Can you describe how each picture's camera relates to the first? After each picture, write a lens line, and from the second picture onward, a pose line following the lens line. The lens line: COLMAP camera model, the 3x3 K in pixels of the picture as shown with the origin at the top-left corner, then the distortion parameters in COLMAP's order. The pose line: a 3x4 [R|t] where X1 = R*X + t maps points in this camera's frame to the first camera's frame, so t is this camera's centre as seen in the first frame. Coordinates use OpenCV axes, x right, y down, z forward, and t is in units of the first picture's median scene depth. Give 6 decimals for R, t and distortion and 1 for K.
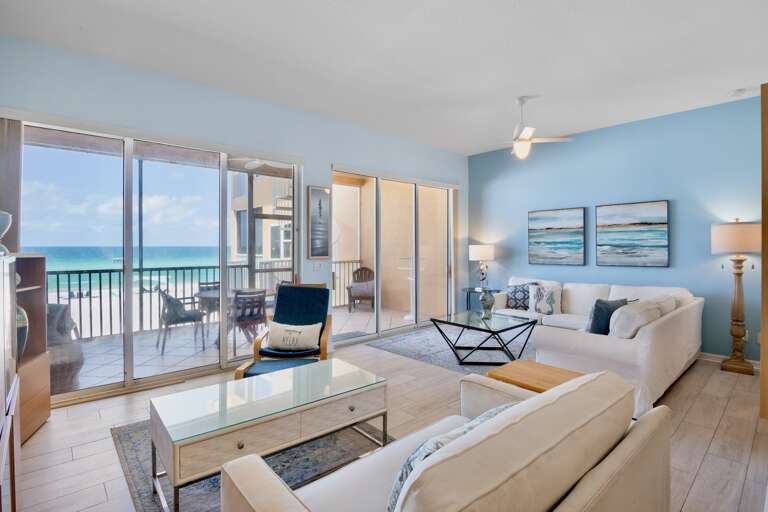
lens RADIAL K [[380.2, 0, 381.0], [0, 380.2, 249.5], [0, 0, 1]] dist [-0.018776, 0.000429]
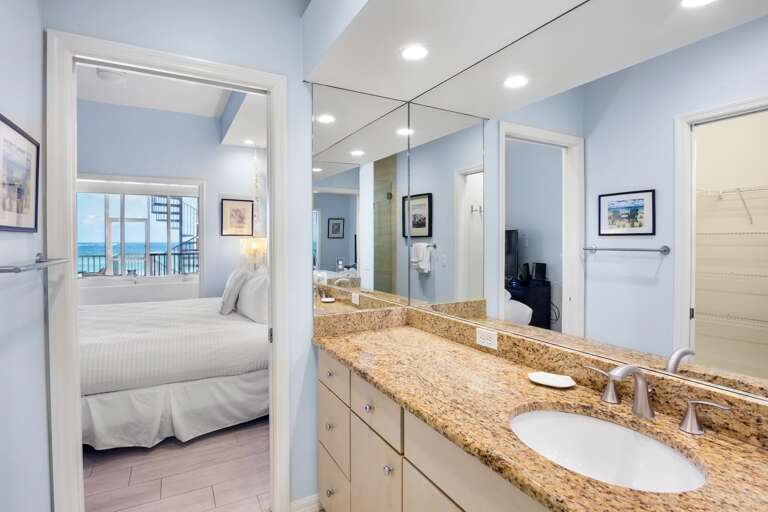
lens RADIAL K [[380.2, 0, 379.3], [0, 380.2, 242.9], [0, 0, 1]] dist [-0.018776, 0.000429]
pose [[0.978276, -0.005920, -0.207222, 1.457624], [0.005417, 0.999981, -0.002994, 0.009937], [0.207236, 0.001807, 0.978289, -0.228186]]
